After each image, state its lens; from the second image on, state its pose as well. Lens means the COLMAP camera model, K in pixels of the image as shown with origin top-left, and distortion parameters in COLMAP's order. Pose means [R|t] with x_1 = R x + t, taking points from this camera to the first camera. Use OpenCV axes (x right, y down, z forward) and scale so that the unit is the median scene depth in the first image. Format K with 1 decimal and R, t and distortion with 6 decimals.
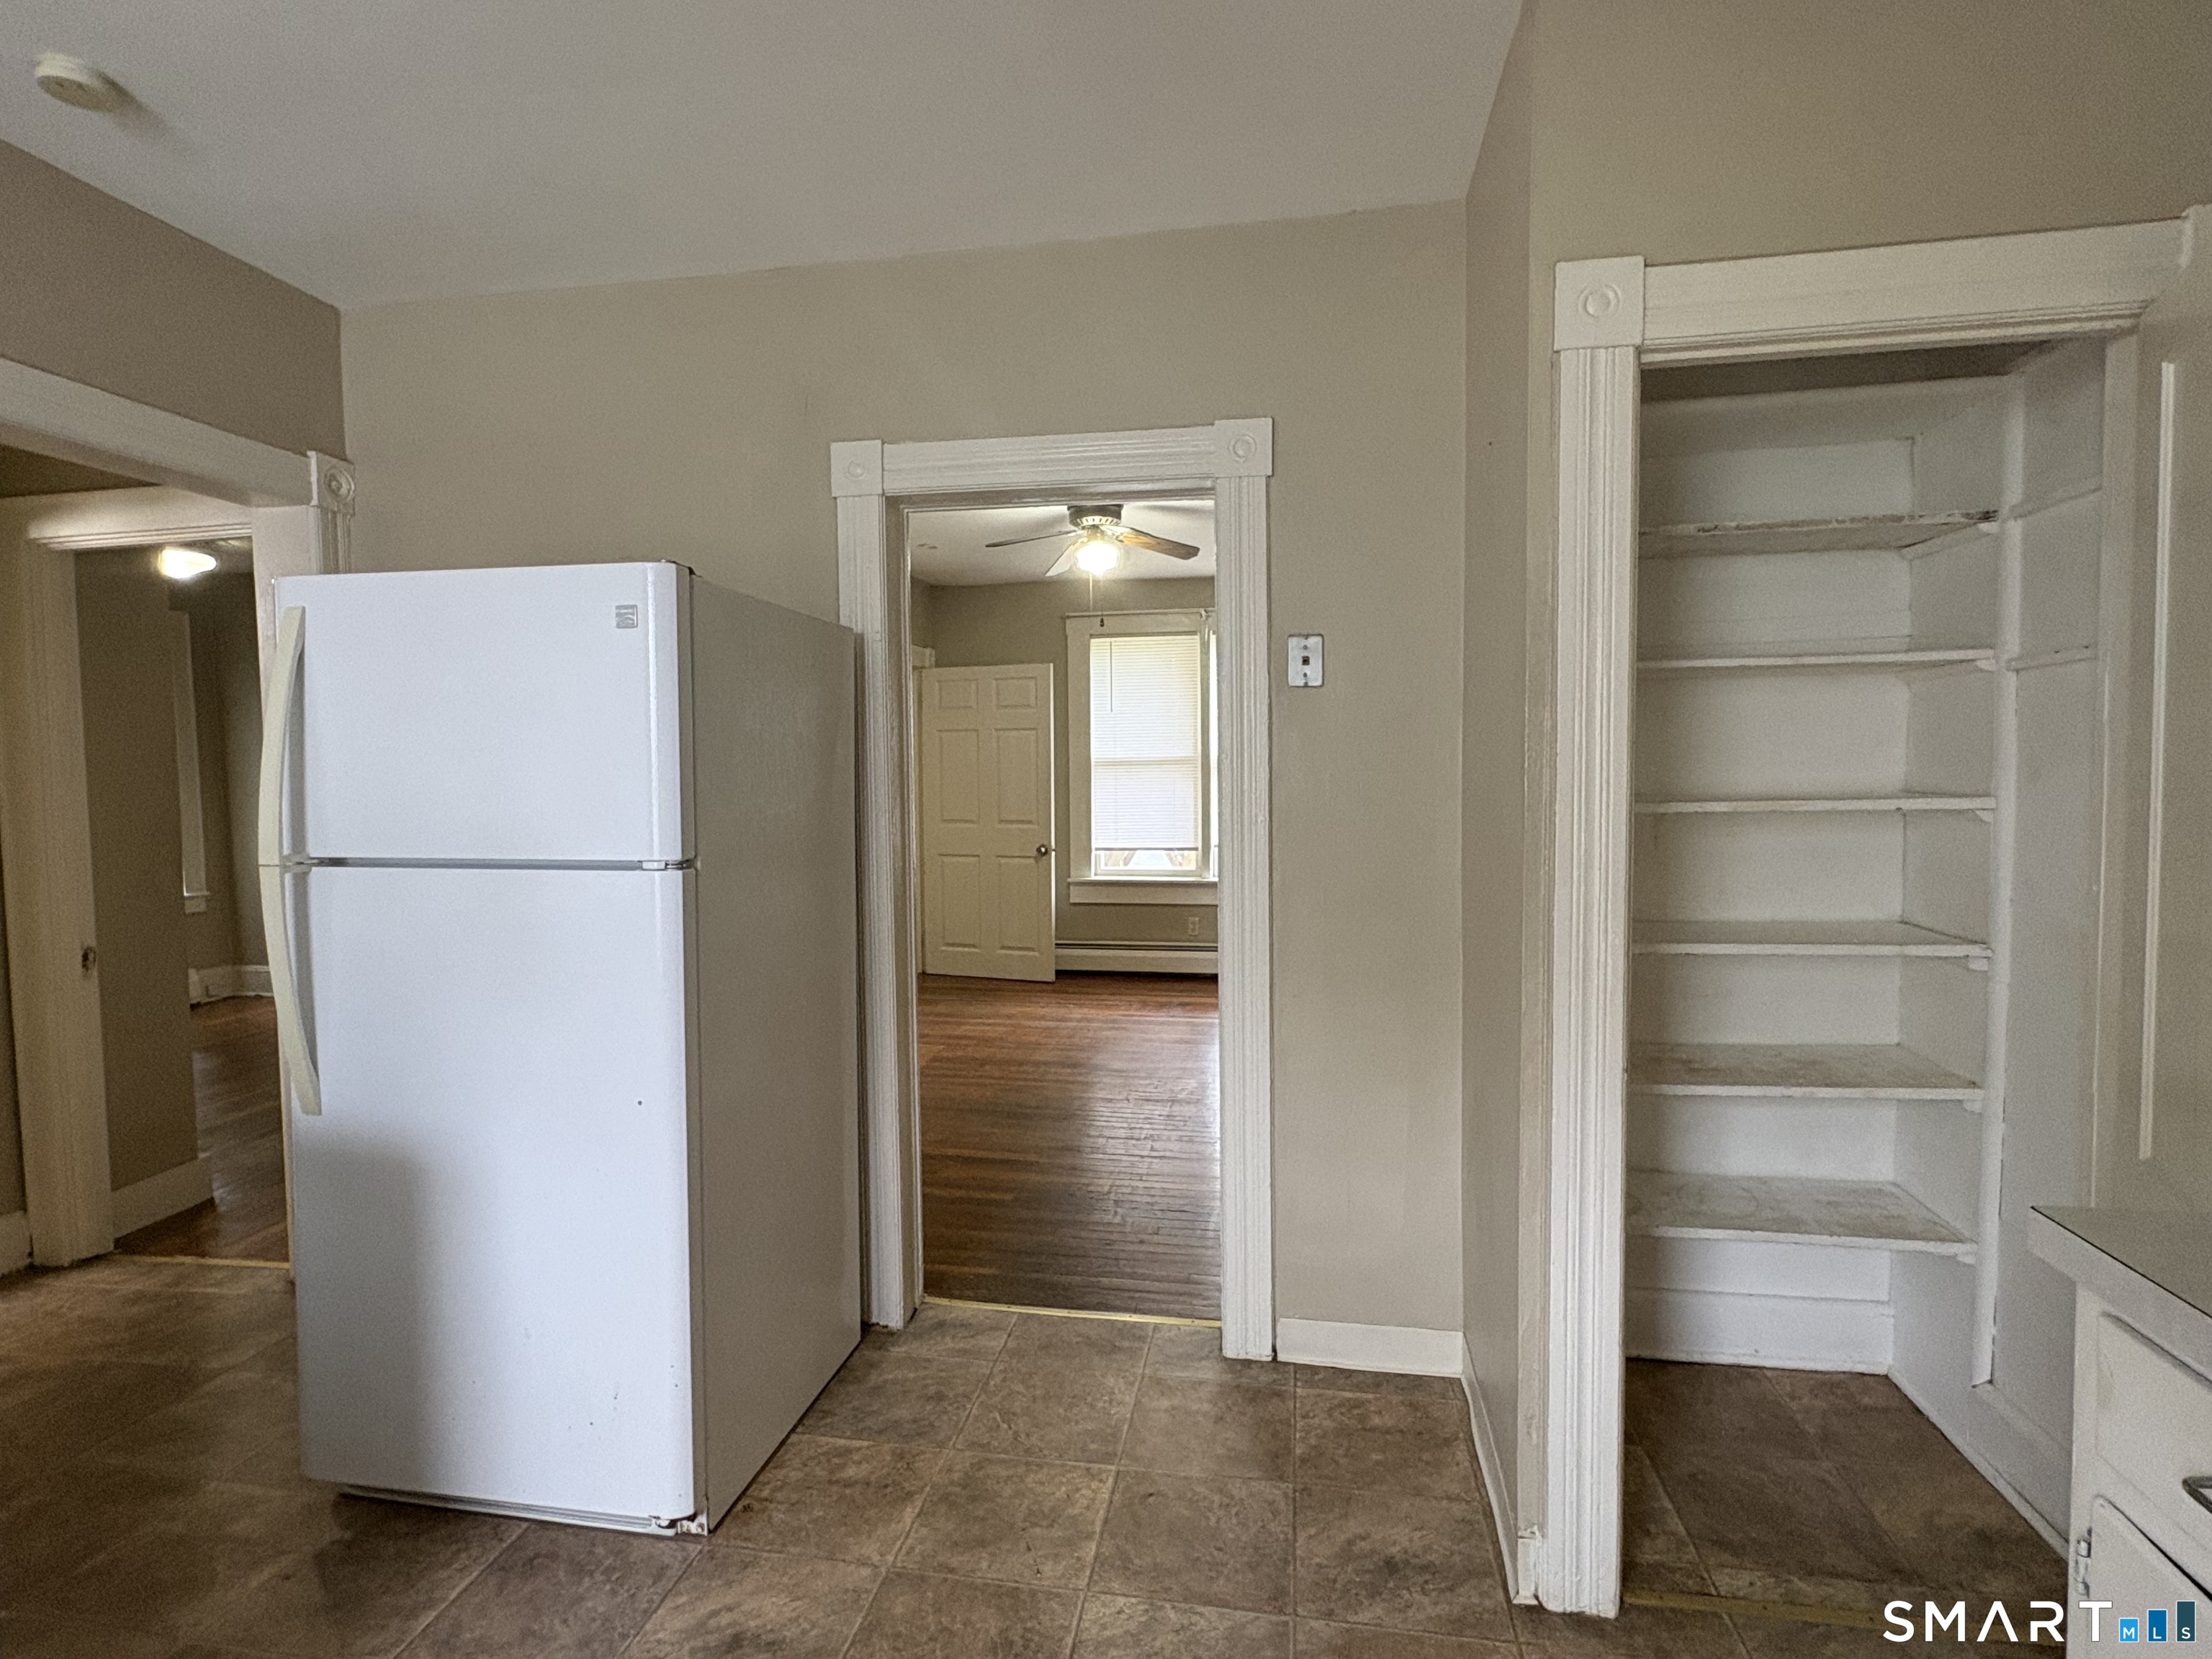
lens RADIAL K [[1109.5, 0, 1103.9], [0, 1109.5, 825.3], [0, 0, 1]] dist [-0.005962, -0.000378]
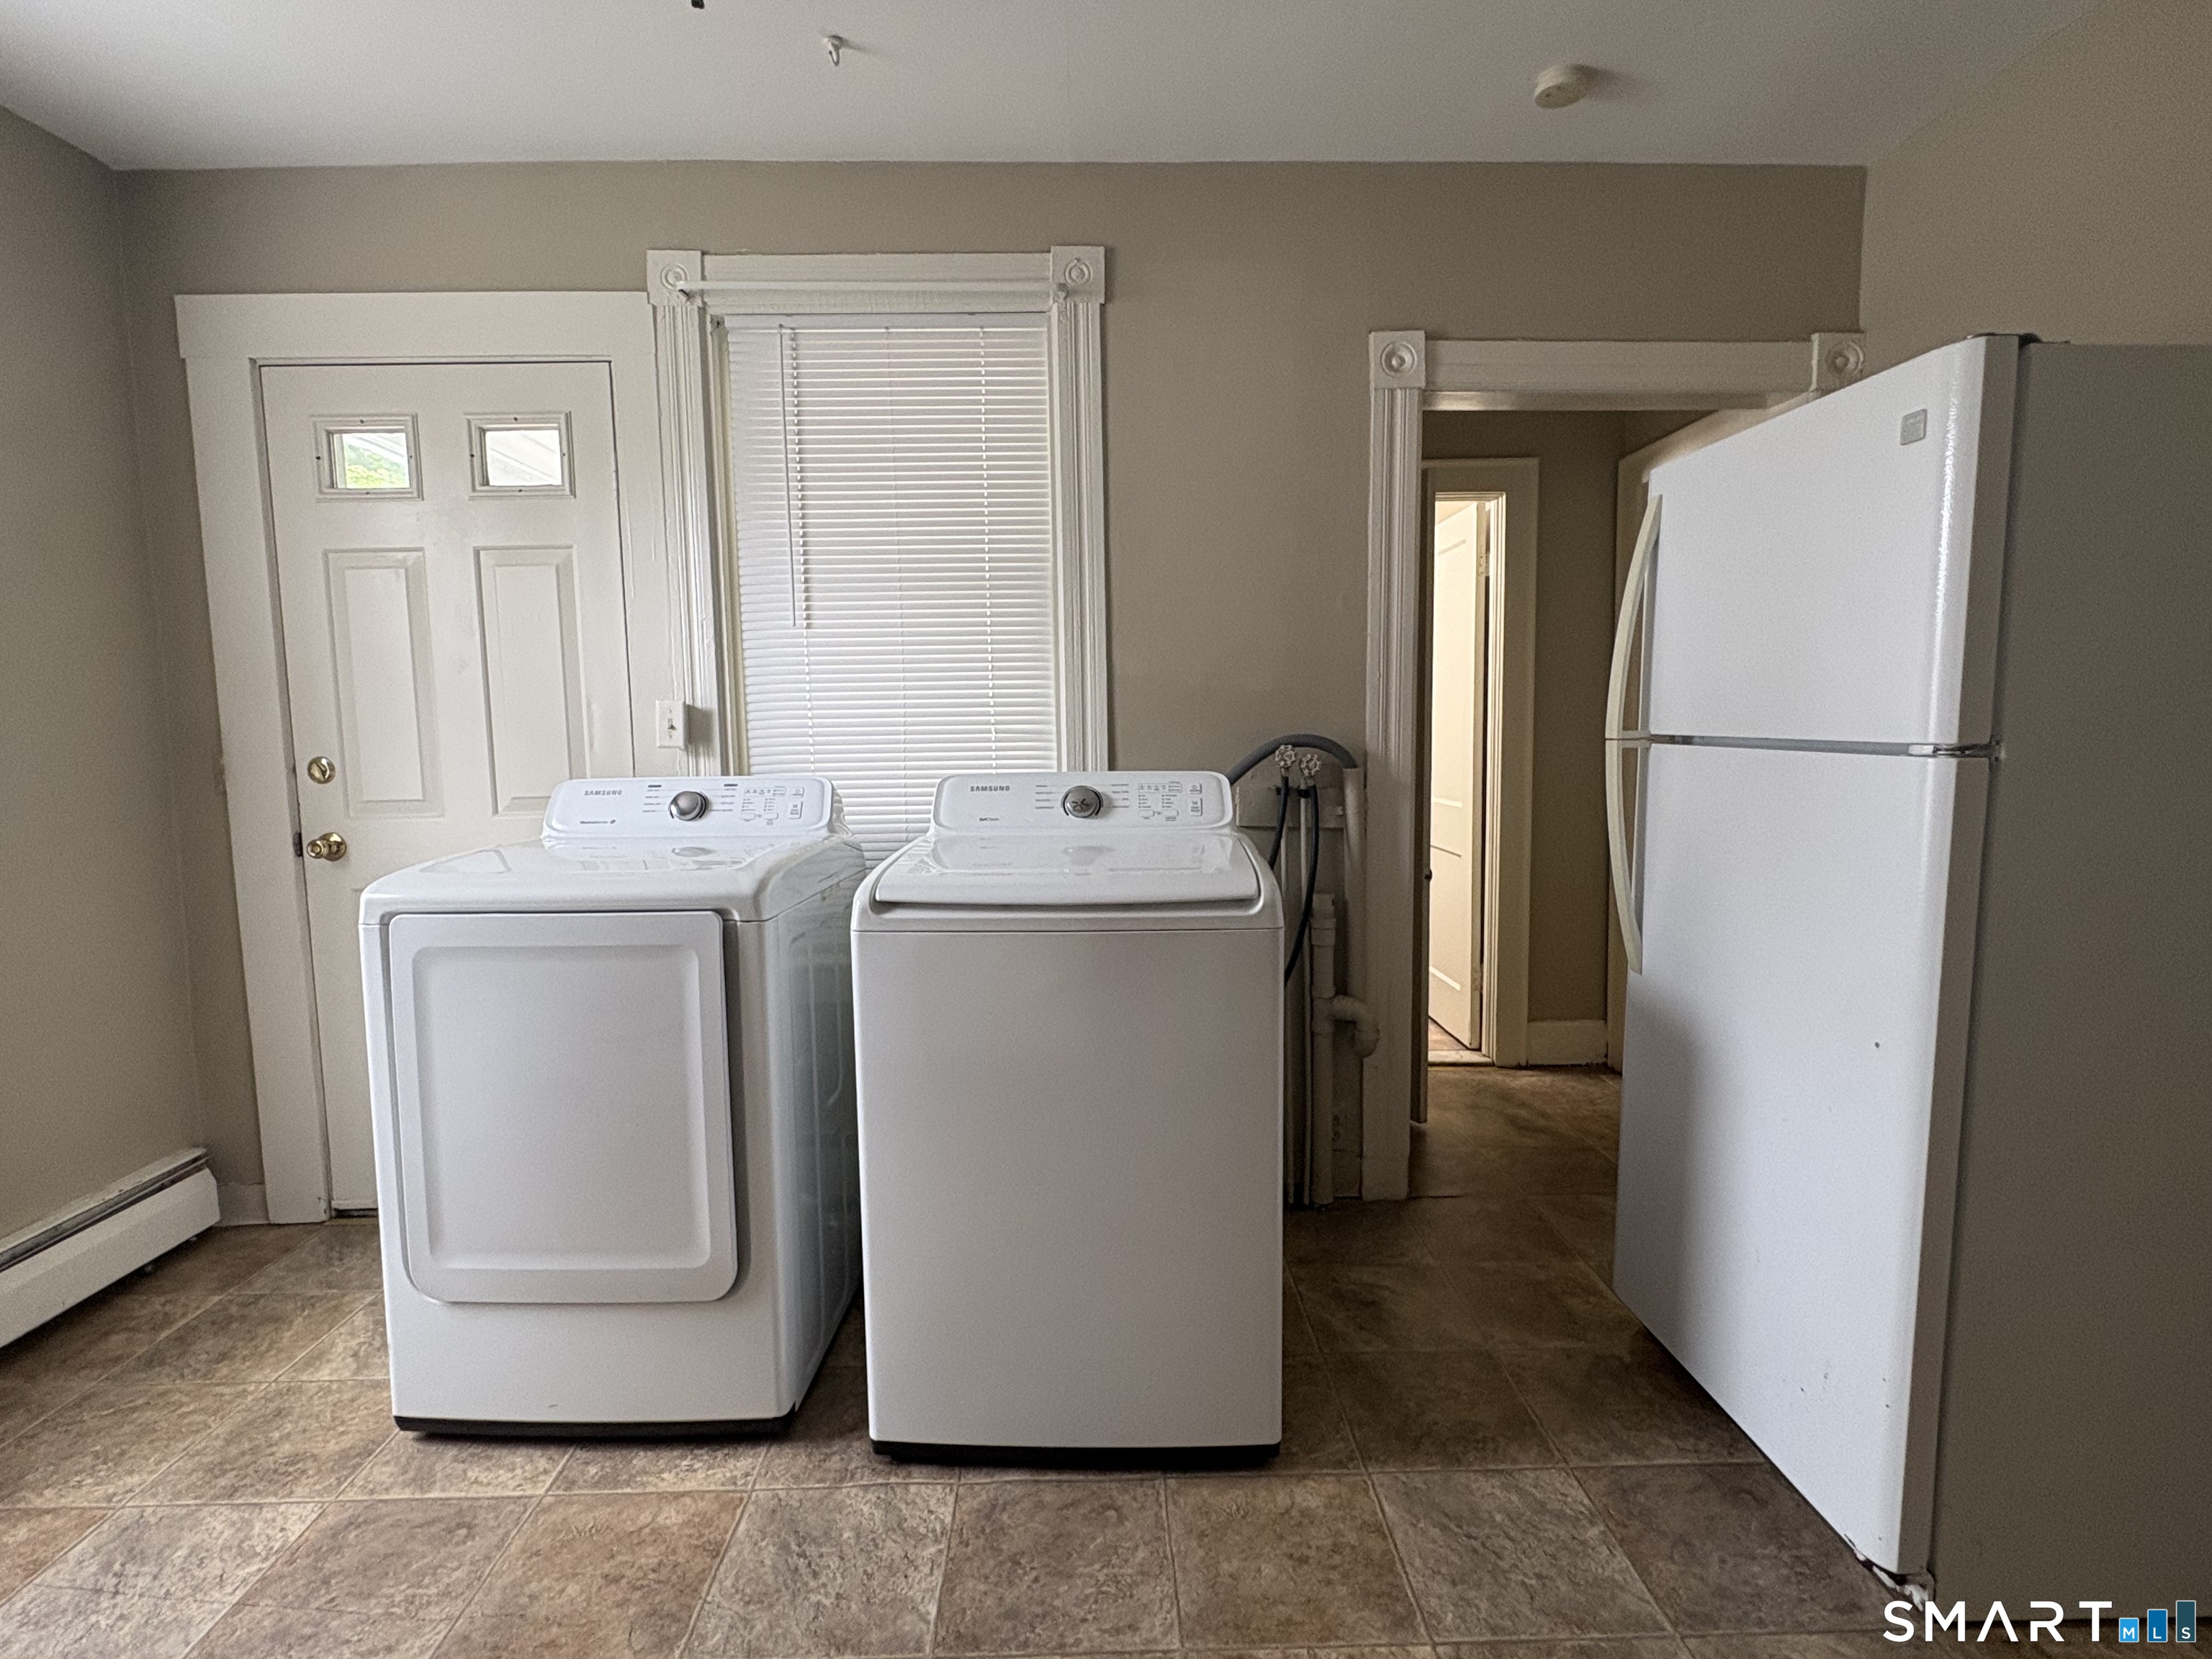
lens RADIAL K [[1109.5, 0, 1098.4], [0, 1109.5, 831.1], [0, 0, 1]] dist [-0.005962, -0.000378]
pose [[0.184906, 0.106001, -0.977023, 0.245977], [-0.036742, 0.994217, 0.100913, 0.035494], [0.982069, 0.017238, 0.187731, 0.288823]]
